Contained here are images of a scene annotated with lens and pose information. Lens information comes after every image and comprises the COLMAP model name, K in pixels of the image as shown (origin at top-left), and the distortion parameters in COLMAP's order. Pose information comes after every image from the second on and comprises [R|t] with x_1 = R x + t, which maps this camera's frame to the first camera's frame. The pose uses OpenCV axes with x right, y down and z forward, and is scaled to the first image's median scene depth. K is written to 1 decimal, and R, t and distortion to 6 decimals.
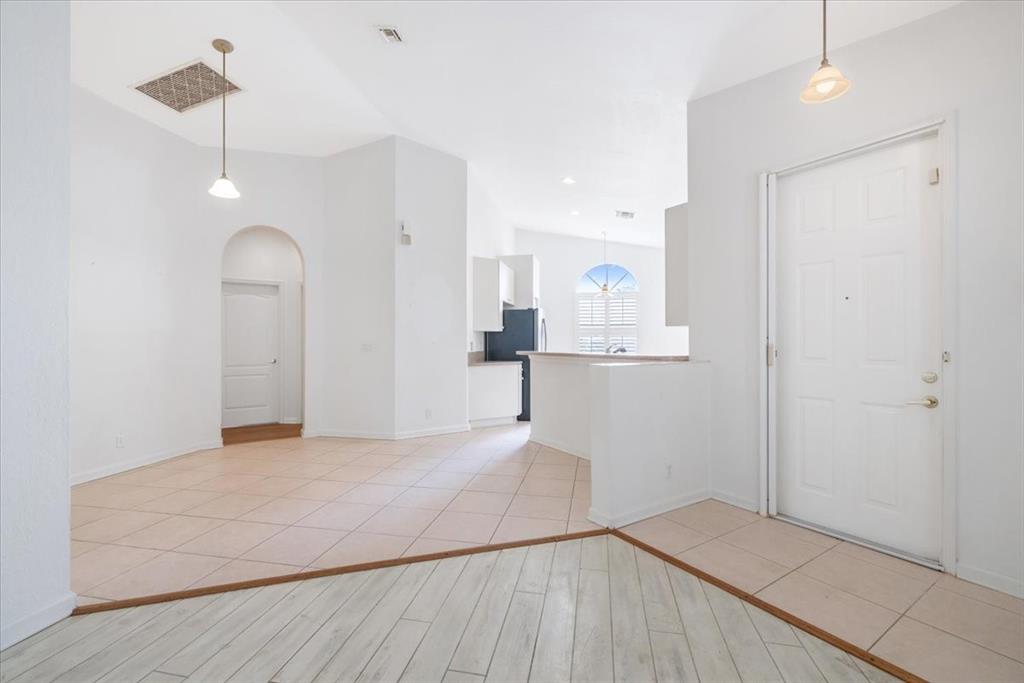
lens RADIAL K [[436.8, 0, 512.0], [0, 436.8, 341.5], [0, 0, 1]] dist [0.003181, 0.000100]
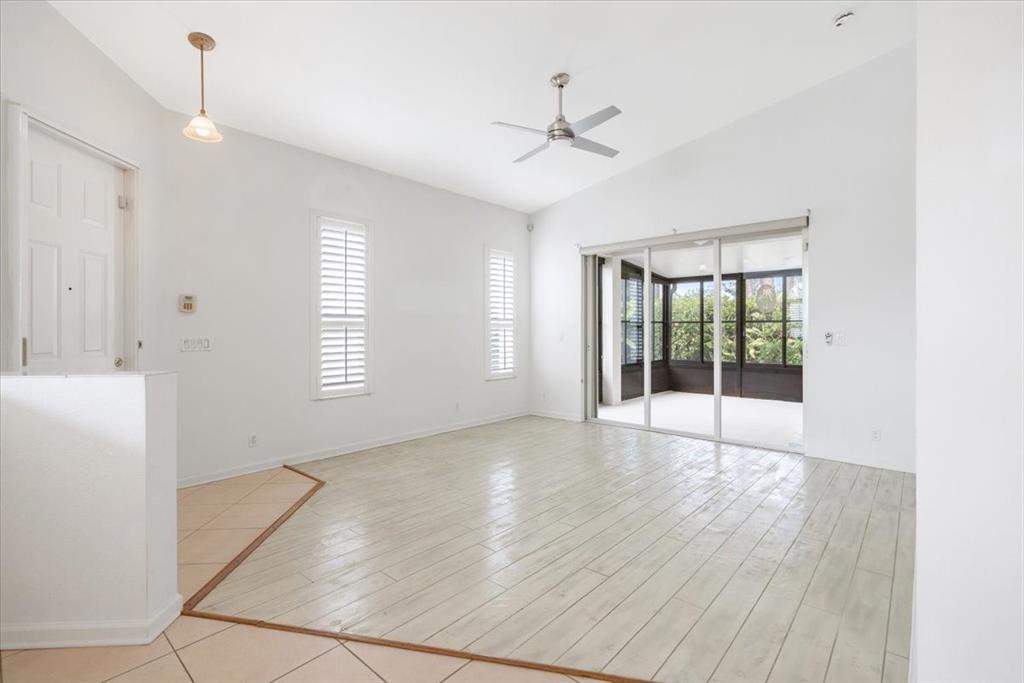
lens RADIAL K [[471.8, 0, 507.5], [0, 471.8, 329.6], [0, 0, 1]] dist [0.000359, 0.000008]
pose [[-0.860417, 0.003024, 0.509582, -0.460212], [0.003186, 0.999995, -0.000555, -0.004018], [-0.509581, 0.001146, -0.860422, 1.084541]]
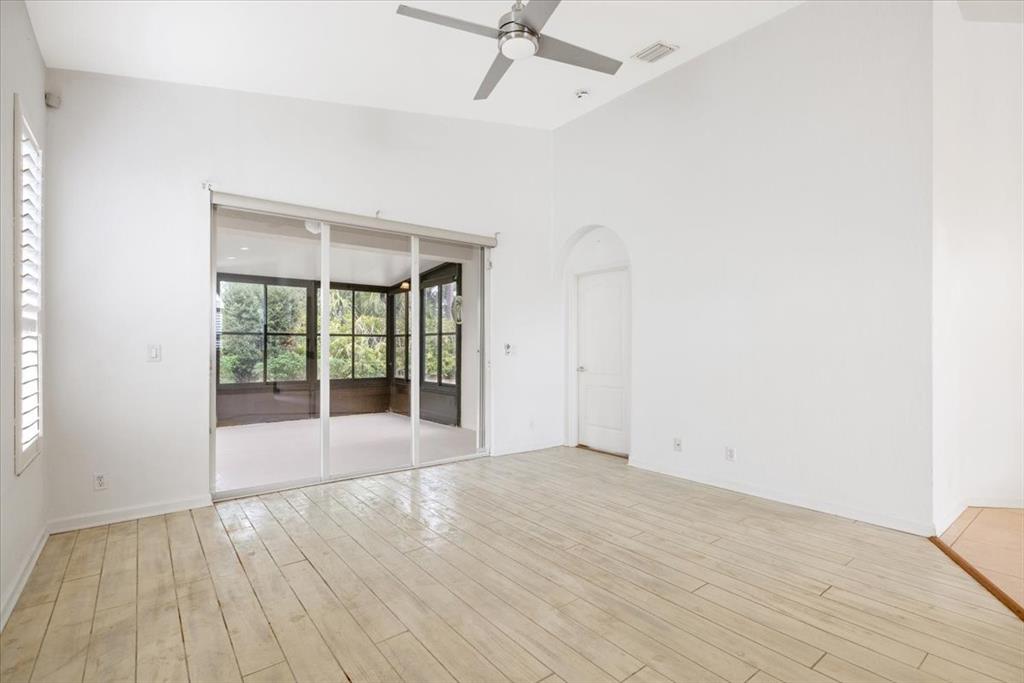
lens RADIAL K [[469.9, 0, 512.5], [0, 469.9, 345.6], [0, 0, 1]] dist [-0.018236, -0.000109]
pose [[-0.649602, -0.001872, -0.760272, 0.538673], [-0.004142, 0.999991, 0.001076, 0.008749], [0.760263, 0.003848, -0.649604, 0.523315]]
